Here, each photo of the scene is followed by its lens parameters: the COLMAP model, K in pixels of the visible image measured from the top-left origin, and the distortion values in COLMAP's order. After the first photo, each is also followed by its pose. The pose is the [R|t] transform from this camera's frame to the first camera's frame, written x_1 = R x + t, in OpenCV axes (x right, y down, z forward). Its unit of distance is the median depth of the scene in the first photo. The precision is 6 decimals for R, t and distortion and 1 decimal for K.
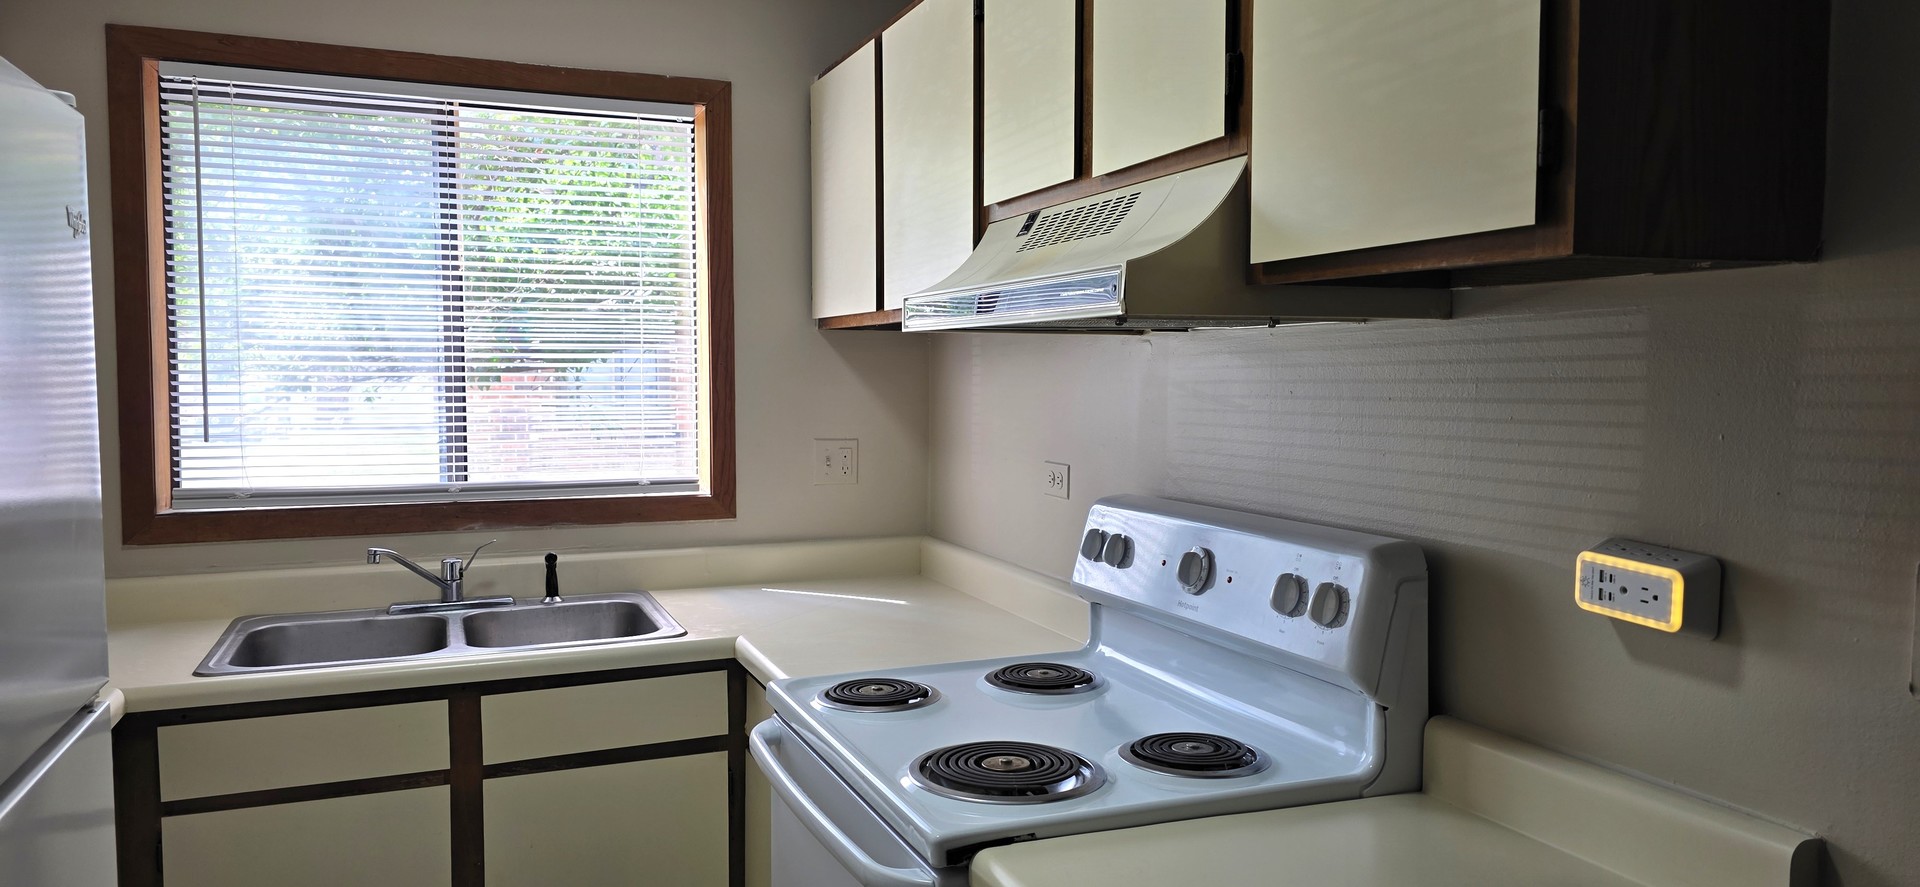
lens RADIAL K [[1284.5, 0, 966.3], [0, 1284.5, 434.6], [0, 0, 1]] dist [0.011058, -0.012550]
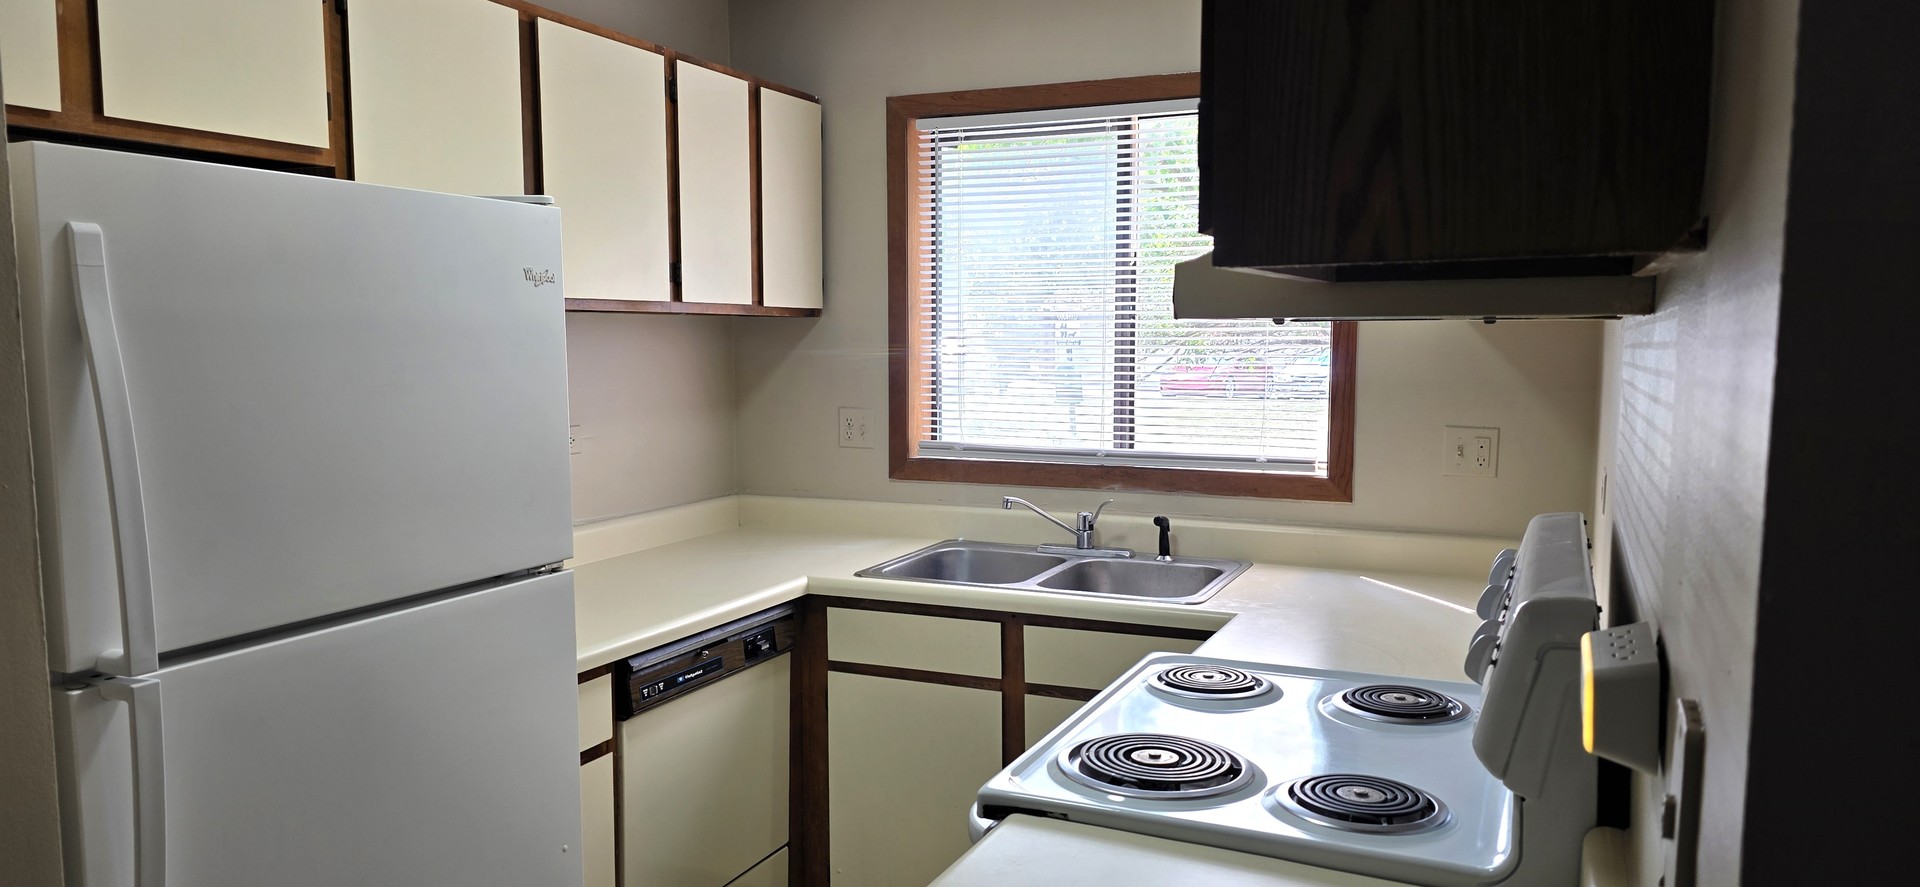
lens RADIAL K [[1284.5, 0, 971.9], [0, 1284.5, 456.5], [0, 0, 1]] dist [0.011058, -0.012550]
pose [[0.681215, 0.067933, -0.728925, 0.386192], [-0.035234, 0.997574, 0.060042, -0.022224], [0.731235, -0.015218, 0.681956, 0.117798]]
